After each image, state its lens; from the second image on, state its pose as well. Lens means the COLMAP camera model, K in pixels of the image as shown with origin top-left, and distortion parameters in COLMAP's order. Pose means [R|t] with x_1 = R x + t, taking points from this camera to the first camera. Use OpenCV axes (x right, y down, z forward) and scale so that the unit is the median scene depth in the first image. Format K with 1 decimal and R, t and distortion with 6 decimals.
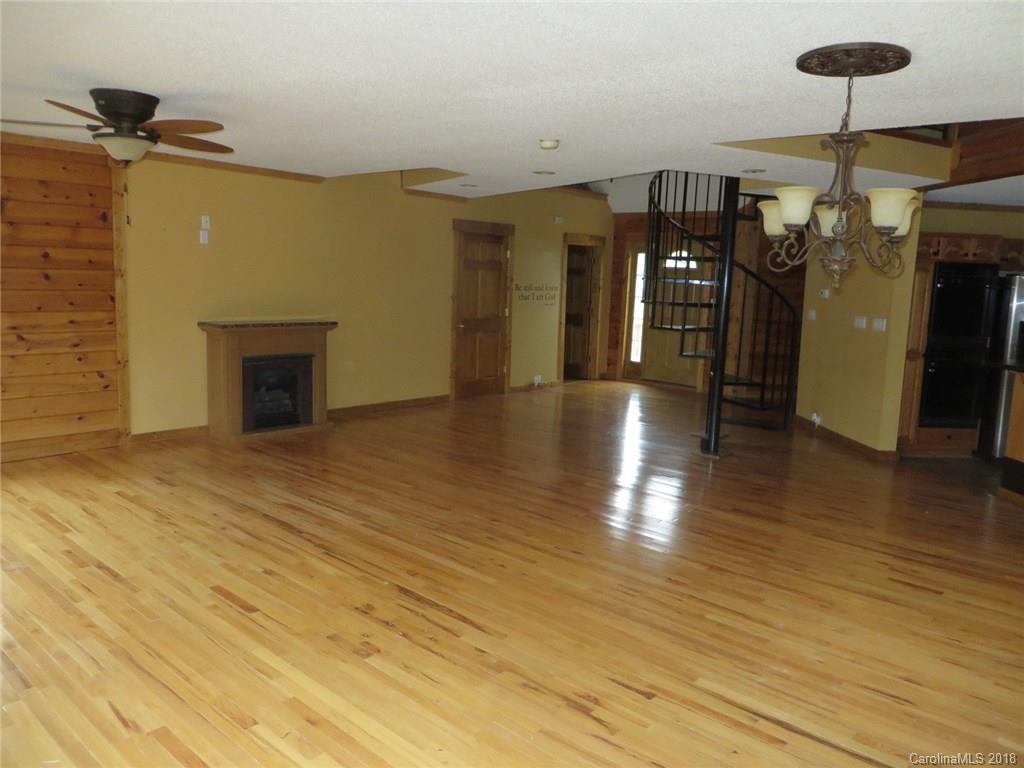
lens RADIAL K [[770.1, 0, 515.3], [0, 770.1, 384.0], [0, 0, 1]] dist [-0.029175, 0.009769]
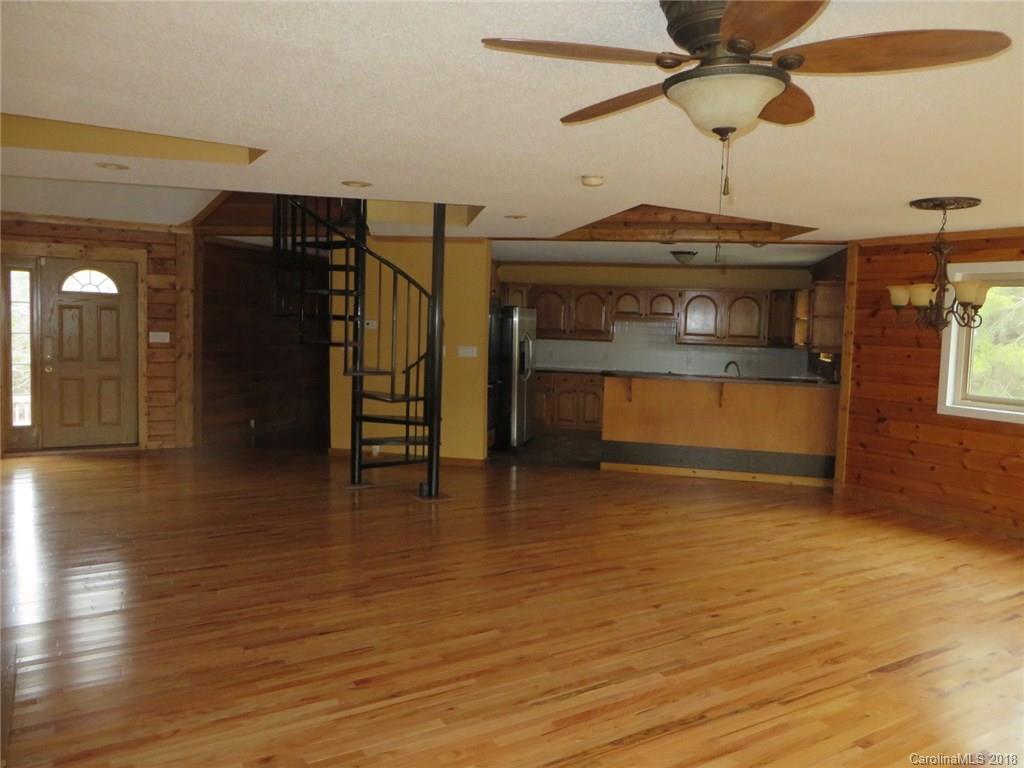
lens RADIAL K [[770.1, 0, 515.9], [0, 770.1, 385.7], [0, 0, 1]] dist [-0.029175, 0.009769]
pose [[0.293144, -0.114029, 0.949244, -0.900500], [0.114697, 0.989886, 0.083490, -0.170642], [-0.949163, 0.084401, 0.303258, 0.875124]]
